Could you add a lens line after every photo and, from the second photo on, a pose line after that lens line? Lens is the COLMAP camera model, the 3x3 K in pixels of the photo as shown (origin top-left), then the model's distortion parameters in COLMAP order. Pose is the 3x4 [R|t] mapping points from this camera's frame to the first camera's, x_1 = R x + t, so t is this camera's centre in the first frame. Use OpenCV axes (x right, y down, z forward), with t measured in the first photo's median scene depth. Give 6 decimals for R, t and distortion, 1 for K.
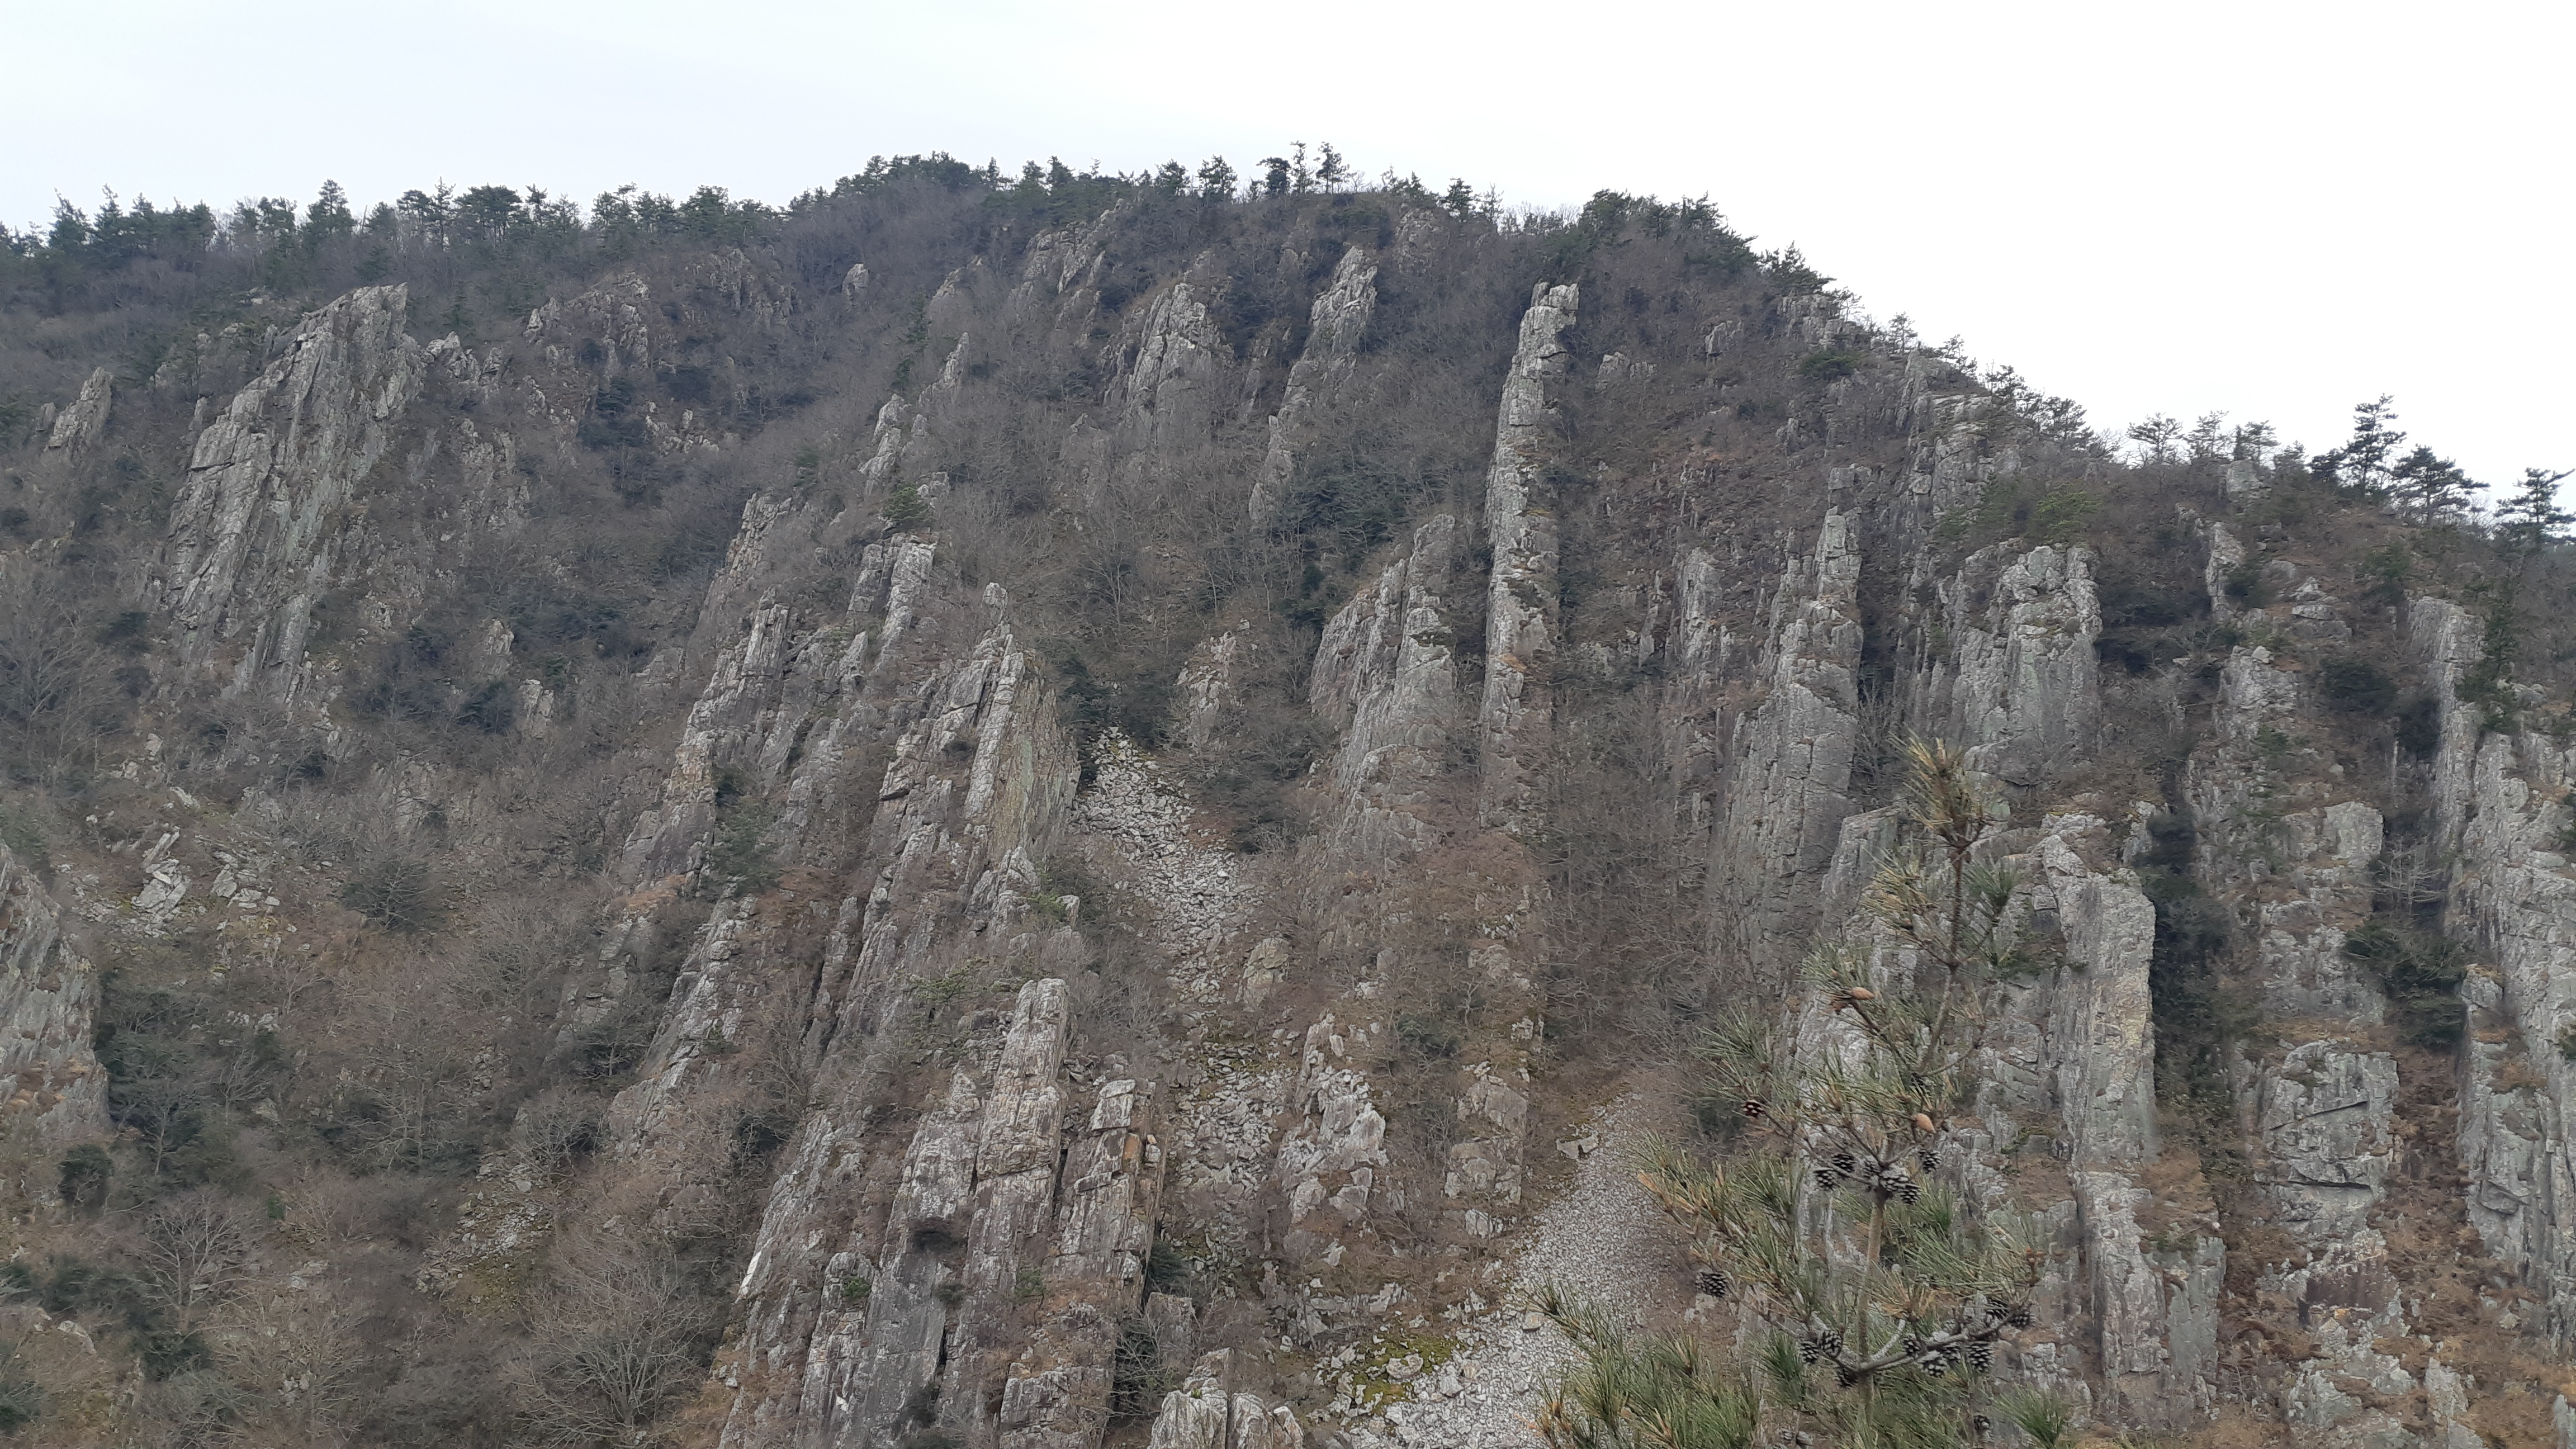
lens RADIAL K [[2016.1, 0, 1287.9], [0, 2016.1, 709.1], [0, 0, 1]] dist [0.105715, -0.169339]
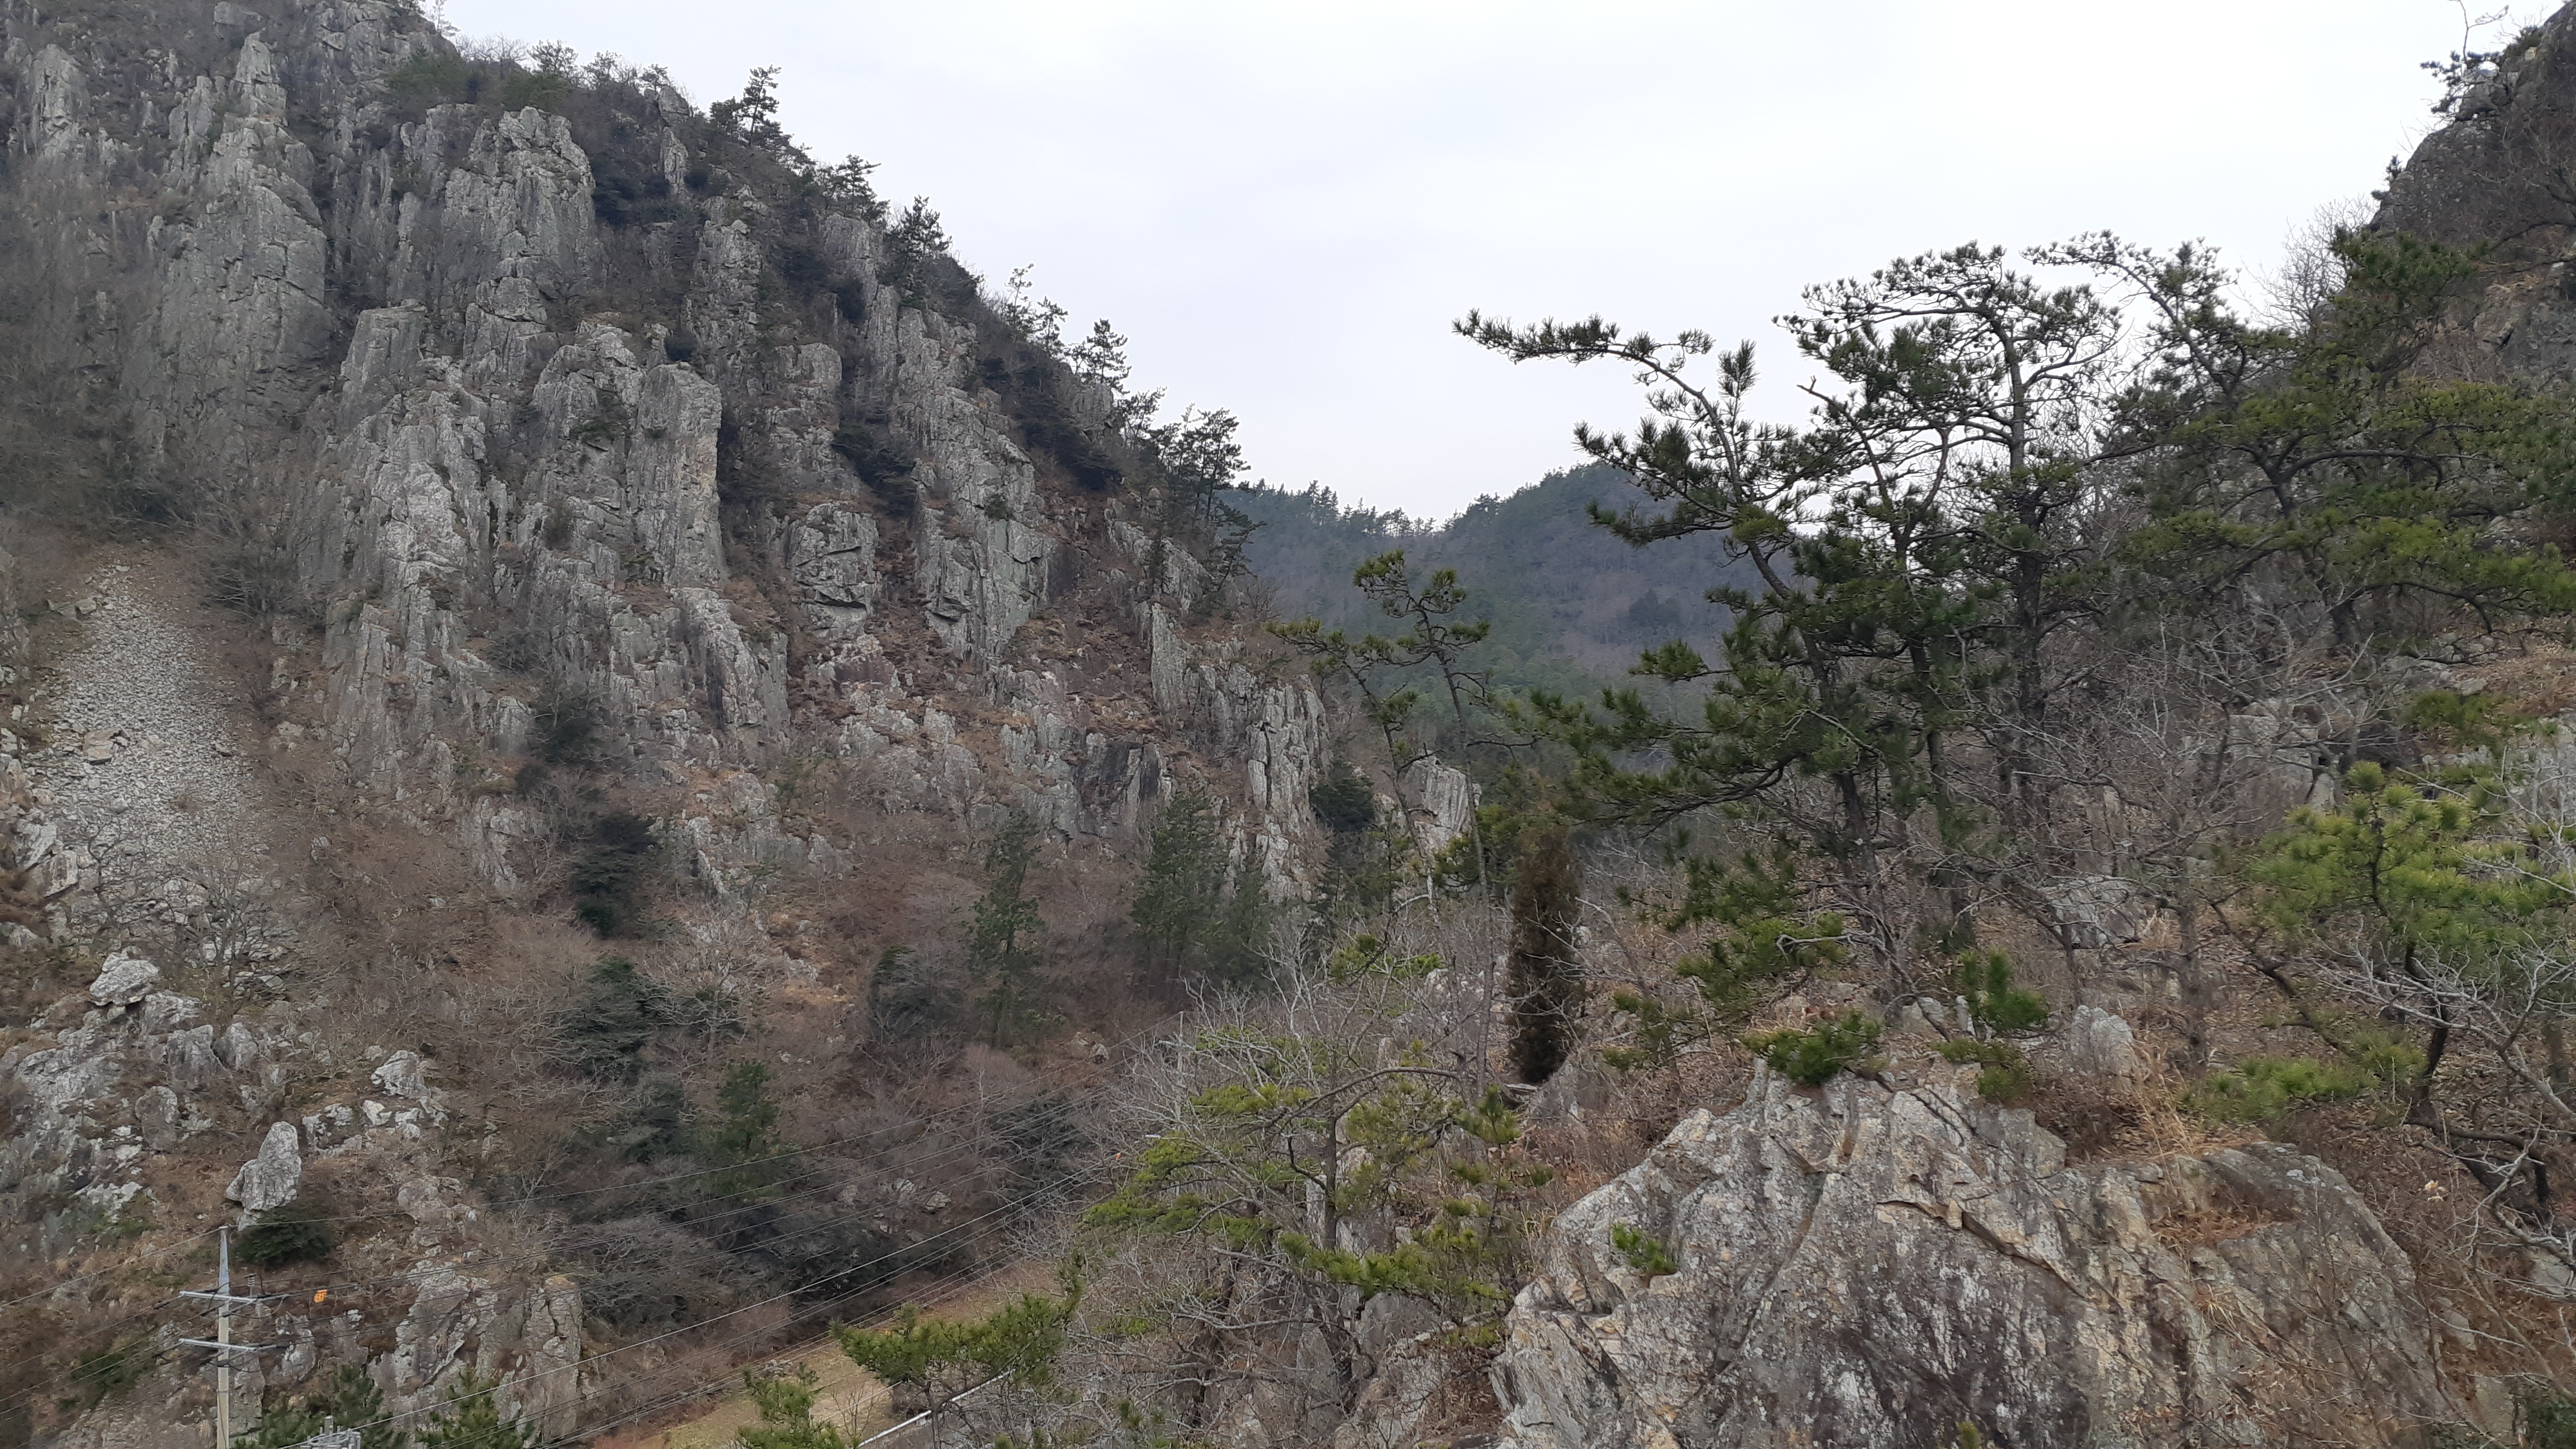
lens RADIAL K [[2007.1, 0, 1276.1], [0, 2007.1, 725.8], [0, 0, 1]] dist [0.088149, -0.128090]
pose [[0.485994, 0.039933, 0.873049, -0.443062], [-0.075512, 0.997138, -0.003574, 0.263342], [-0.870694, -0.064188, 0.487619, 0.097139]]
